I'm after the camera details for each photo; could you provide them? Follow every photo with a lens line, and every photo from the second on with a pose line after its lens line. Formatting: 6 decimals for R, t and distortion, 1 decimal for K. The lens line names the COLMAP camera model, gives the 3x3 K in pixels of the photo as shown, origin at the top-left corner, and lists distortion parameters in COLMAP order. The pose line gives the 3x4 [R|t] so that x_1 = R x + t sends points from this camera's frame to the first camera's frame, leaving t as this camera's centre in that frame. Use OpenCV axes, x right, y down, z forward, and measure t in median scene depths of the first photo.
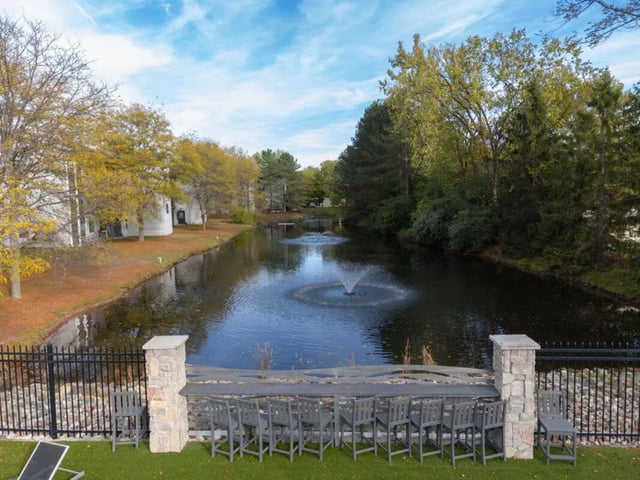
lens RADIAL K [[416.6, 0, 320.0], [0, 416.6, 240.0], [0, 0, 1]] dist [-0.001500, -0.000664]
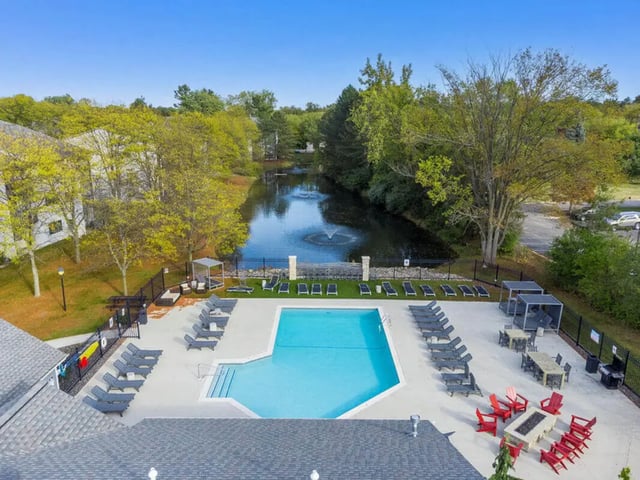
lens RADIAL K [[416.6, 0, 320.0], [0, 416.6, 240.0], [0, 0, 1]] dist [-0.001500, -0.000664]
pose [[0.998253, 0.011792, 0.057894, -0.062468], [-0.022044, 0.983461, 0.179776, -0.147138], [-0.054816, -0.180738, 0.982003, -0.661779]]
